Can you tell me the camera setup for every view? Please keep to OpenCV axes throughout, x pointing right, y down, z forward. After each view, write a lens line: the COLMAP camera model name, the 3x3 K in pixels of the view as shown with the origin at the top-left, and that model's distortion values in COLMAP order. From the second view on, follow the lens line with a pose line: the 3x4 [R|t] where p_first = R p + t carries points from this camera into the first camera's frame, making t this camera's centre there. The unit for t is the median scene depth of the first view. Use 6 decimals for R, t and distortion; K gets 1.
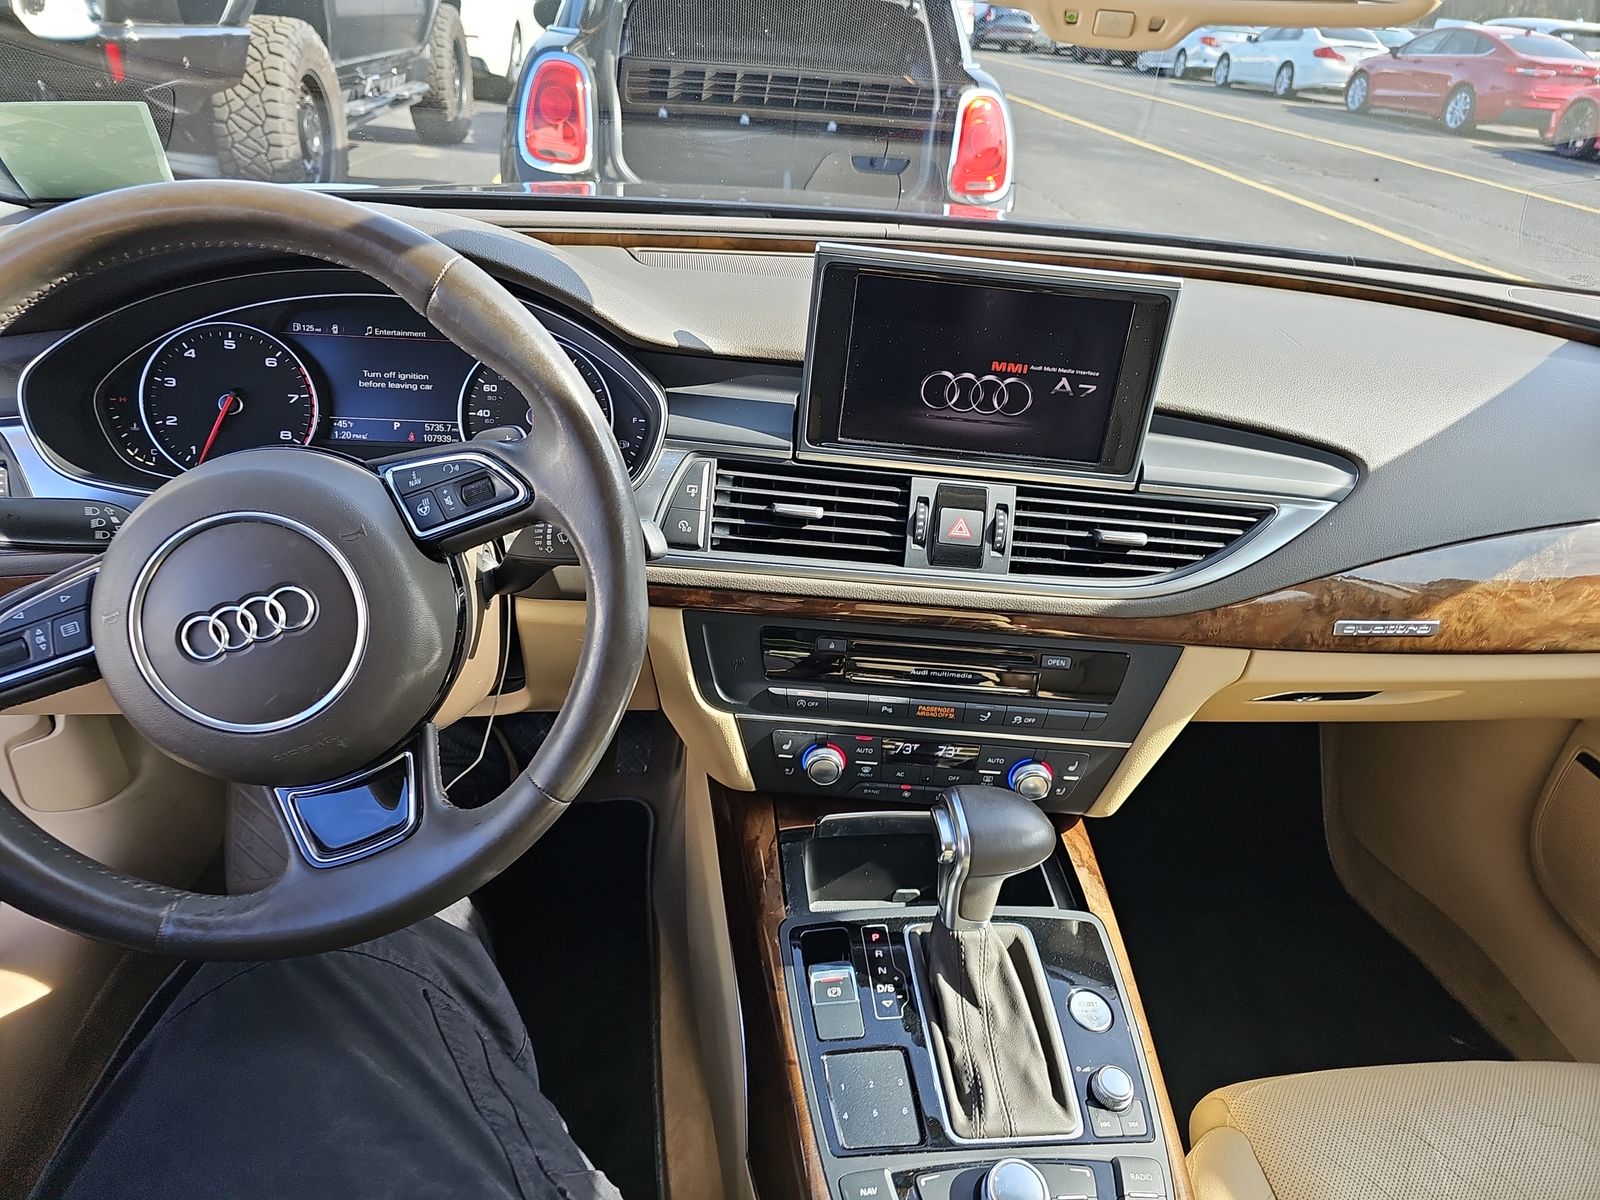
lens RADIAL K [[1055.4, 0, 800.0], [0, 1055.4, 600.0], [0, 0, 1]] dist [0.033675, -0.038948]
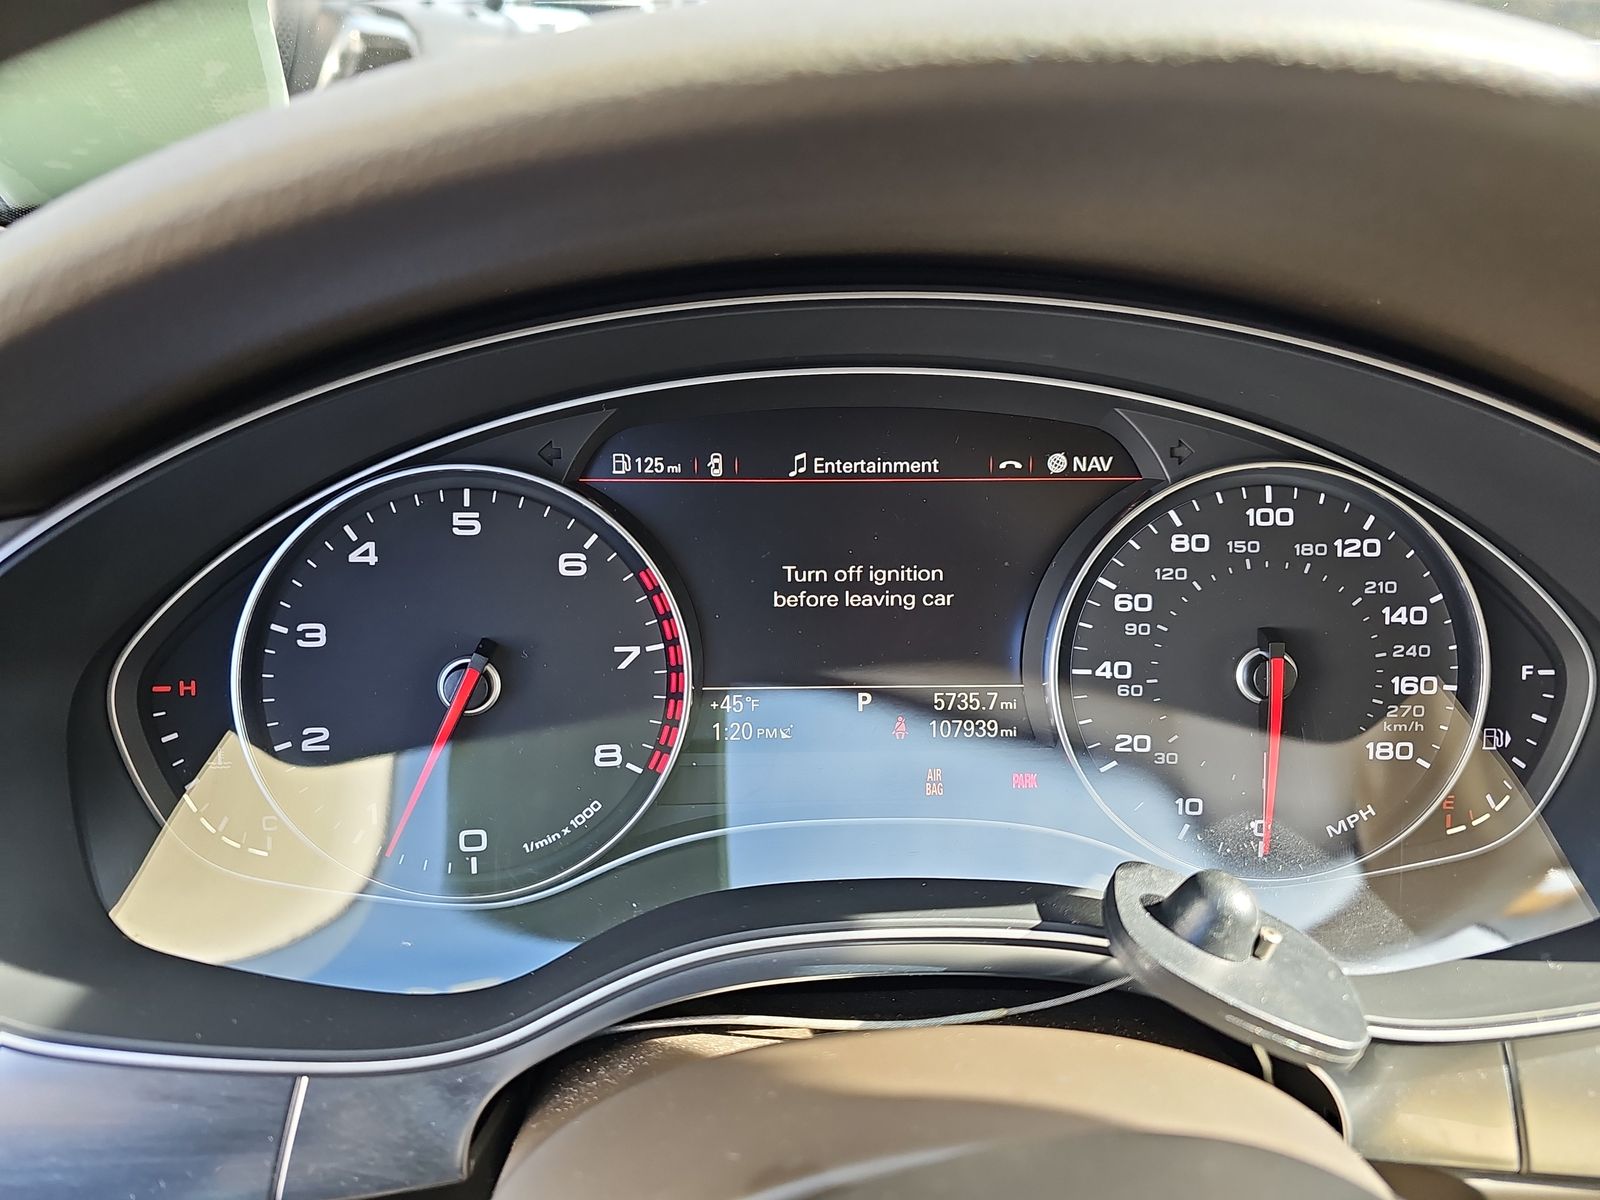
lens RADIAL K [[1055.4, 0, 800.0], [0, 1055.4, 600.0], [0, 0, 1]] dist [0.033675, -0.038948]
pose [[0.996415, -0.033362, -0.077750, -0.412317], [0.027981, 0.997204, -0.069296, -0.194016], [0.079845, 0.066872, 0.994562, 0.676496]]
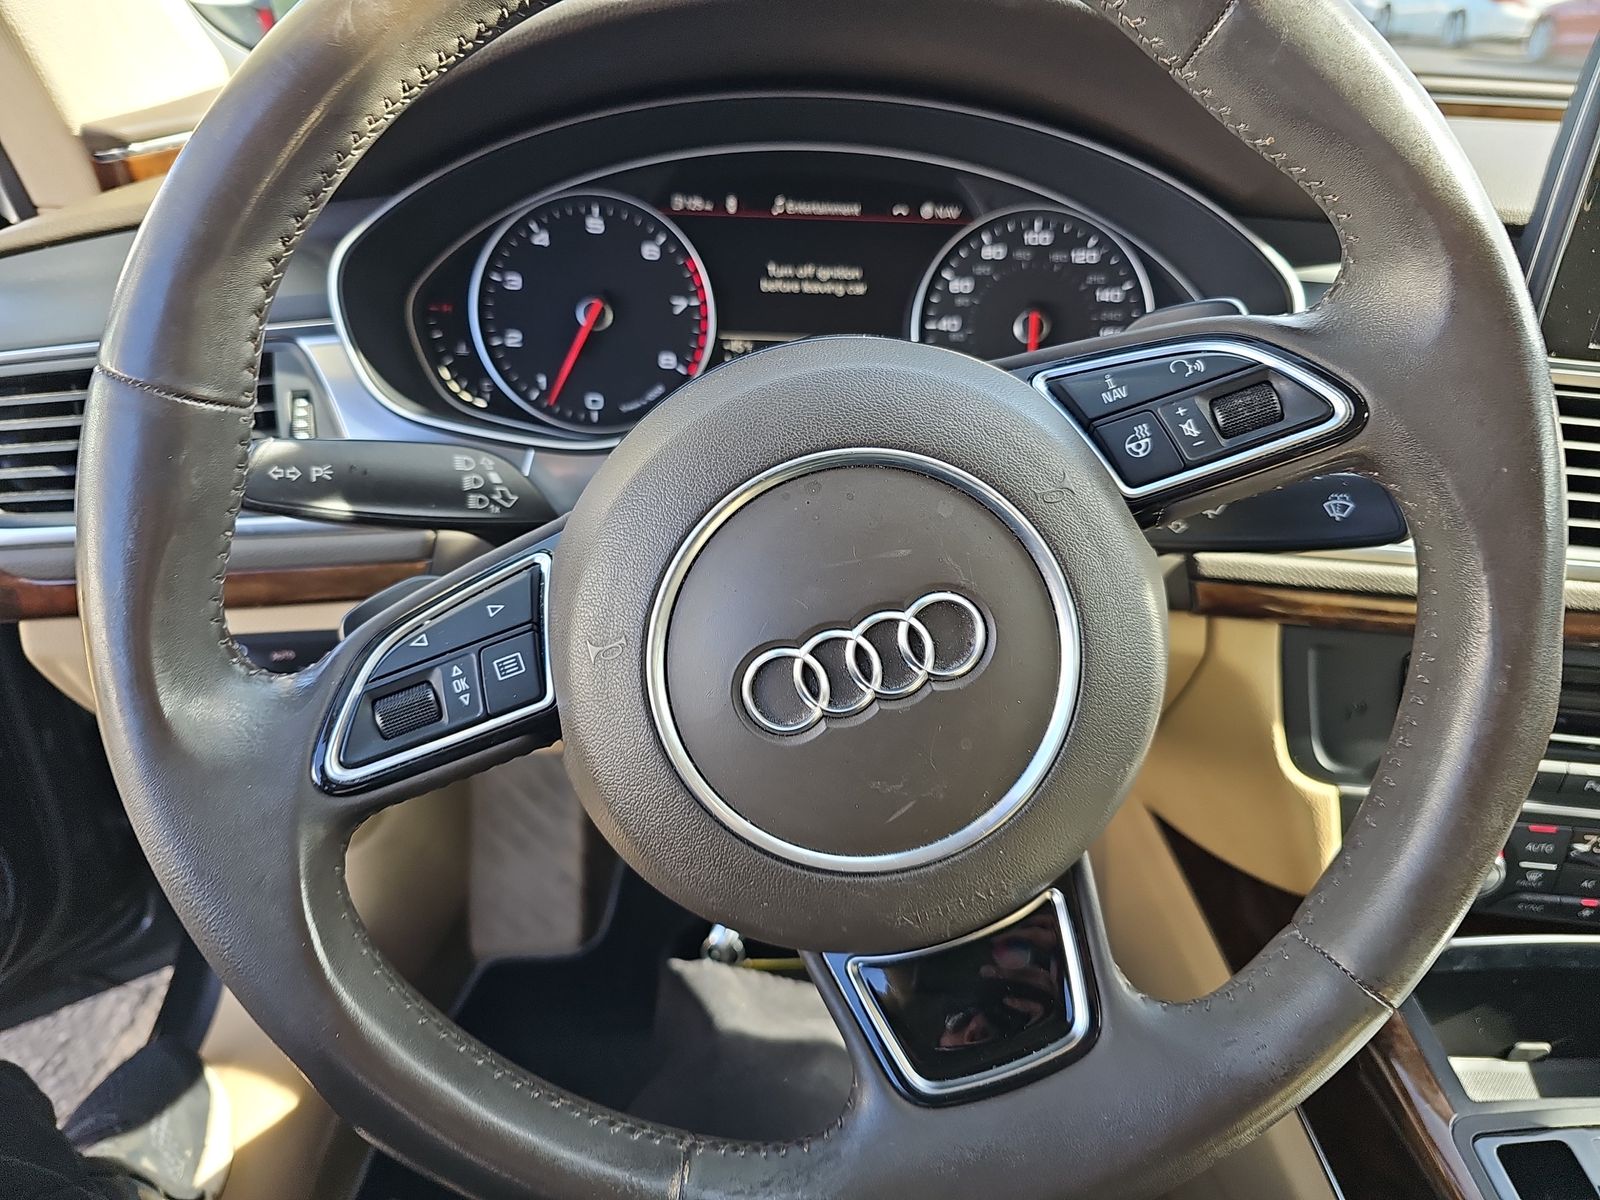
lens RADIAL K [[1091.7, 0, 800.2], [0, 1091.7, 617.6], [0, 0, 1]] dist [-0.006083, -0.003805]
pose [[0.994913, 0.010542, -0.100181, -0.350206], [-0.008296, 0.999705, 0.022809, -0.008378], [0.100392, -0.021861, 0.994708, 0.333417]]
